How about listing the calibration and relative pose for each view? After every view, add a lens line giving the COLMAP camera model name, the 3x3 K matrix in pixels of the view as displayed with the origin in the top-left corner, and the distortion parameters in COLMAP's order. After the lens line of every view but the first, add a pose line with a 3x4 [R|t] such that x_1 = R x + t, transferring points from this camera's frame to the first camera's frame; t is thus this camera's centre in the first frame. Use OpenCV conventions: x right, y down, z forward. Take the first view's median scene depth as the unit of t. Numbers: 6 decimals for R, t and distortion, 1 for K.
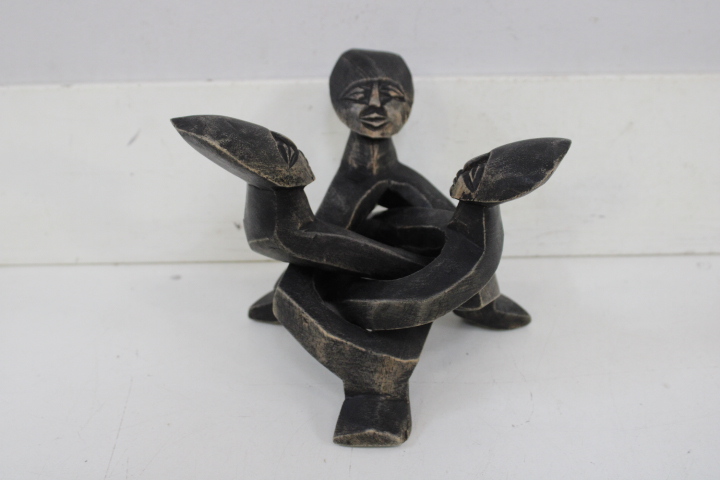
lens RADIAL K [[958.8, 0, 362.1], [0, 958.8, 243.9], [0, 0, 1]] dist [-0.061591, 0.000000]
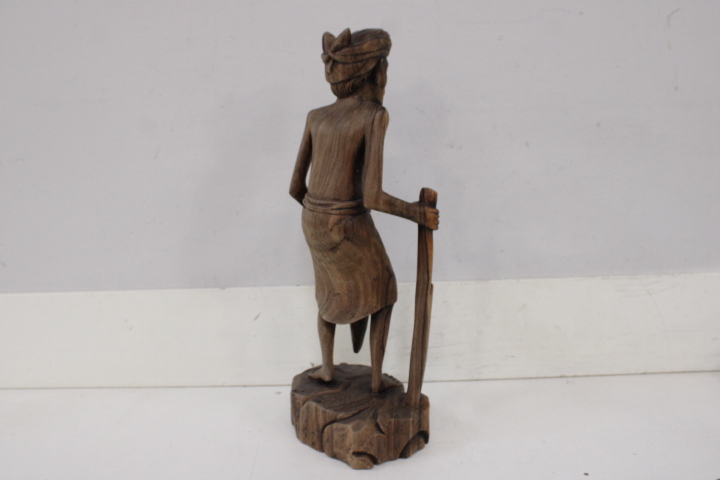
lens RADIAL K [[709.7, 0, 363.1], [0, 709.7, 242.6], [0, 0, 1]] dist [-0.110282, 0.000000]
pose [[0.999697, -0.013781, -0.020418, -0.002611], [0.008488, 0.970822, -0.239652, 0.081621], [0.023125, 0.239406, 0.970644, -0.368290]]
